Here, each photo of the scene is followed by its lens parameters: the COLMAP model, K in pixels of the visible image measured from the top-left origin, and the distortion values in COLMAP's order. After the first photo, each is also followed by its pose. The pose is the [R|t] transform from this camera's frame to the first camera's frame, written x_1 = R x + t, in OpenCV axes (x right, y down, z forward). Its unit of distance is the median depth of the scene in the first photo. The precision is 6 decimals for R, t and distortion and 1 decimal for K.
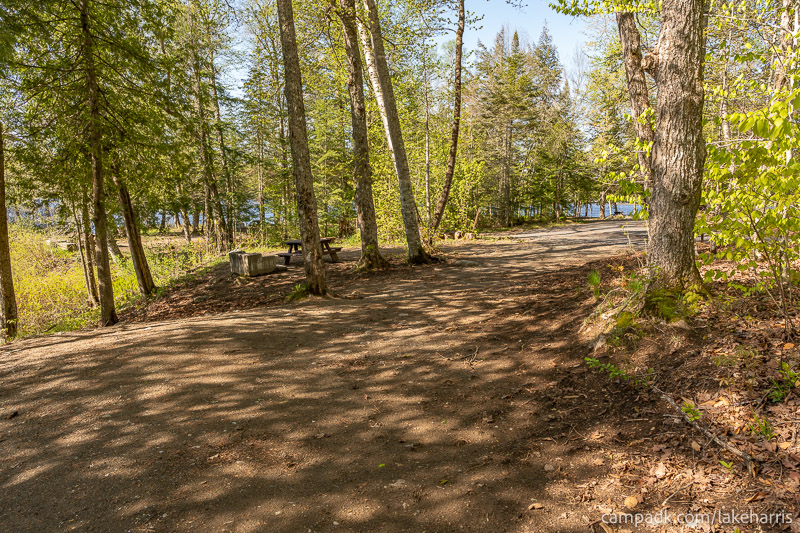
lens RADIAL K [[534.5, 0, 400.0], [0, 534.5, 266.5], [0, 0, 1]] dist [-0.003402, 0.001920]
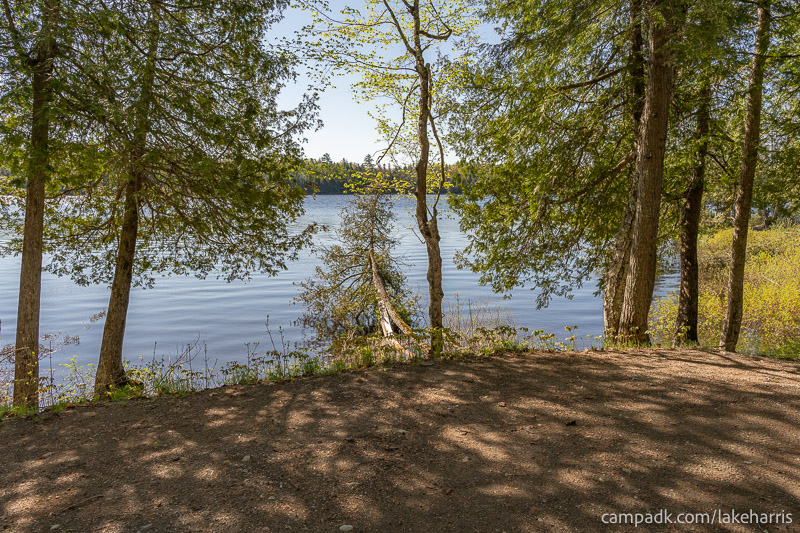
lens RADIAL K [[534.5, 0, 400.0], [0, 534.5, 266.5], [0, 0, 1]] dist [-0.003402, 0.001920]
pose [[0.265313, 0.120621, -0.956587, 0.025895], [-0.125055, 0.988068, 0.089905, -0.014763], [0.956018, 0.095773, 0.277232, 0.109866]]
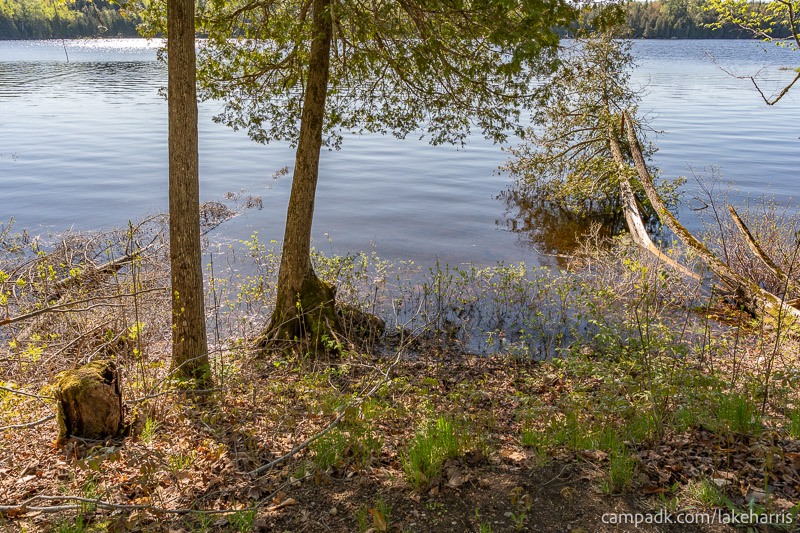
lens RADIAL K [[539.2, 0, 402.5], [0, 539.2, 263.8], [0, 0, 1]] dist [-0.004008, 0.003247]
pose [[-0.031411, 0.378674, -0.924997, -0.238331], [-0.136635, 0.915139, 0.379278, 0.012227], [0.990123, 0.138301, 0.022994, 0.046326]]
